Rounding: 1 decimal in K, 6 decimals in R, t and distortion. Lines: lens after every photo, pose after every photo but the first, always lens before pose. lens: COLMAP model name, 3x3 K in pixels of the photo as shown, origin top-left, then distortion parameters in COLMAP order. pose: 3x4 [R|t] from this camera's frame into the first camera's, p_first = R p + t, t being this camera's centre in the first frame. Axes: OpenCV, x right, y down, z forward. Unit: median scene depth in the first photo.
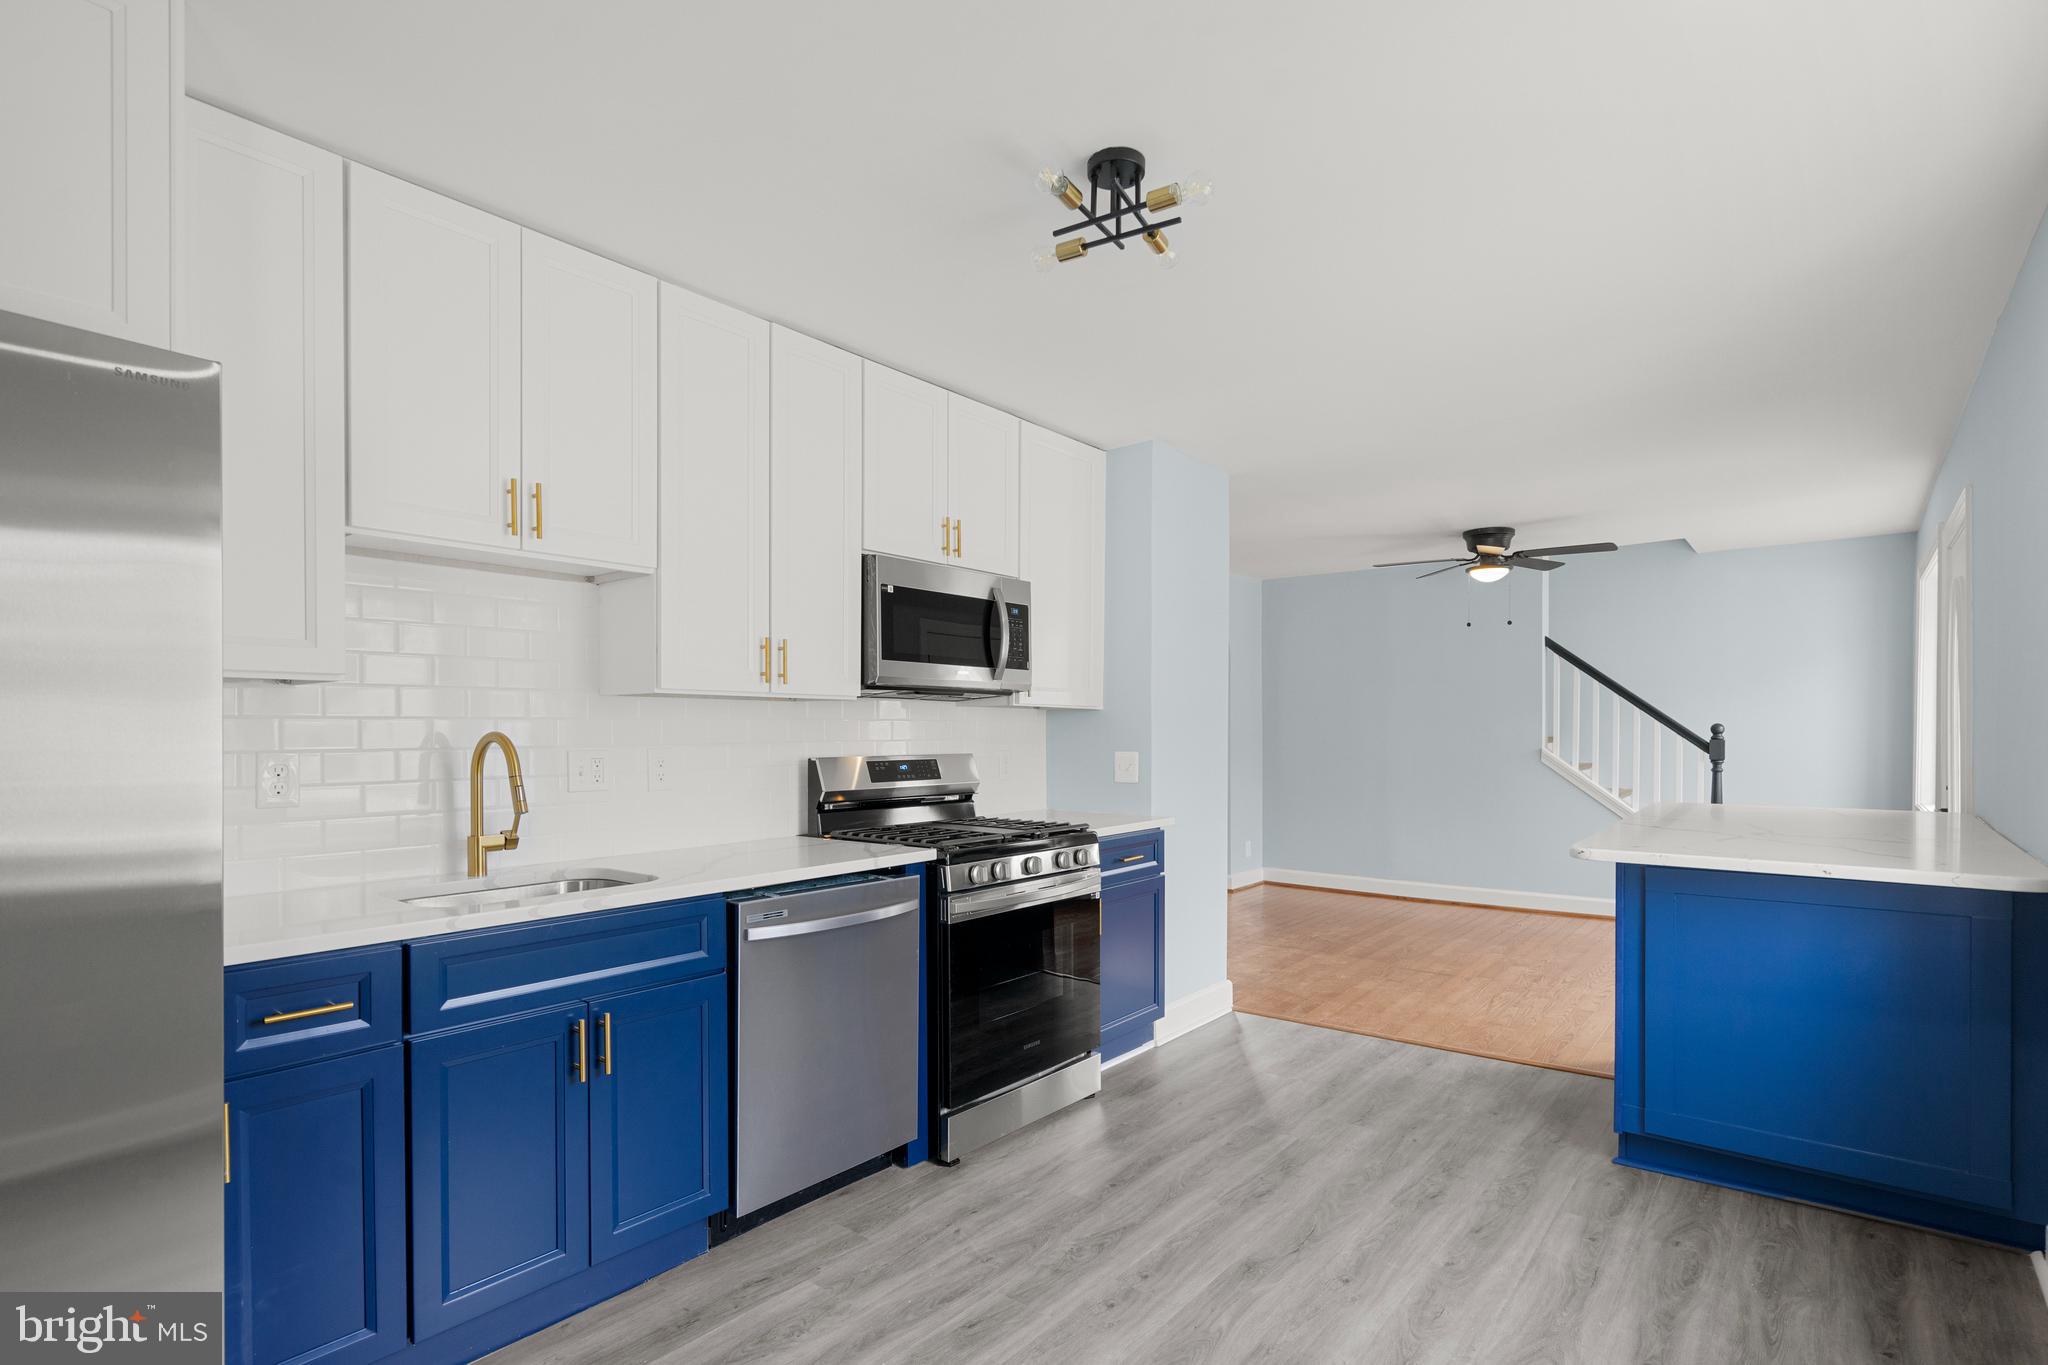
lens RADIAL K [[1044.7, 0, 989.2], [0, 1044.7, 746.4], [0, 0, 1]] dist [0.002509, 0.000181]
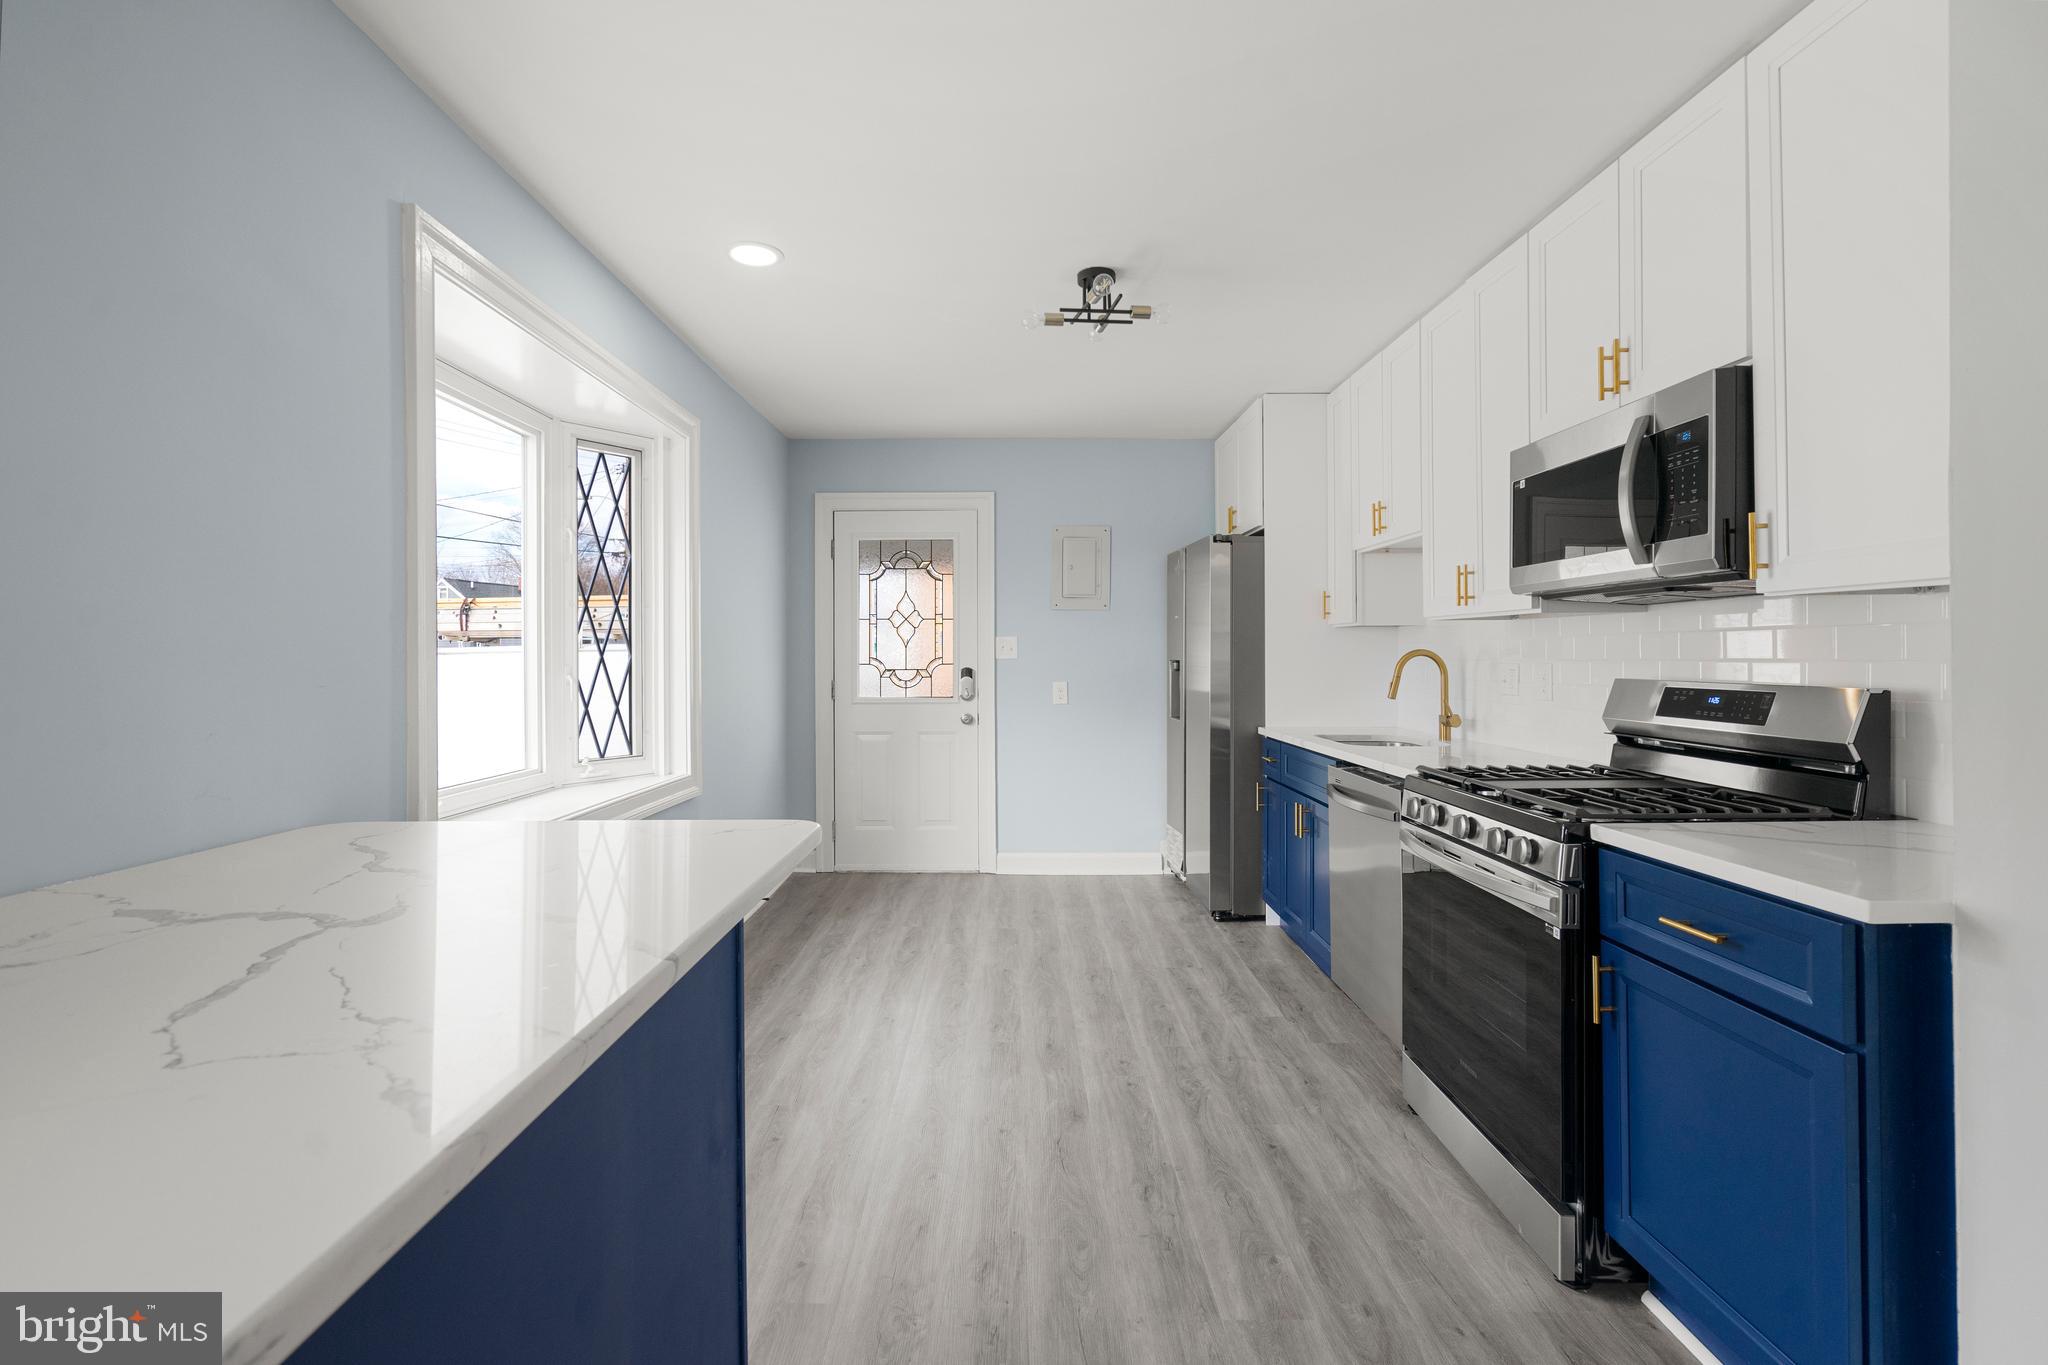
lens RADIAL K [[946.1, 0, 1021.8], [0, 946.1, 663.3], [0, 0, 1]] dist [-0.004047, 0.003676]
pose [[-0.767731, 0.011745, -0.640664, 0.917861], [-0.001522, 0.999796, 0.020154, -0.021749], [0.640770, 0.016448, -0.767557, 1.681656]]
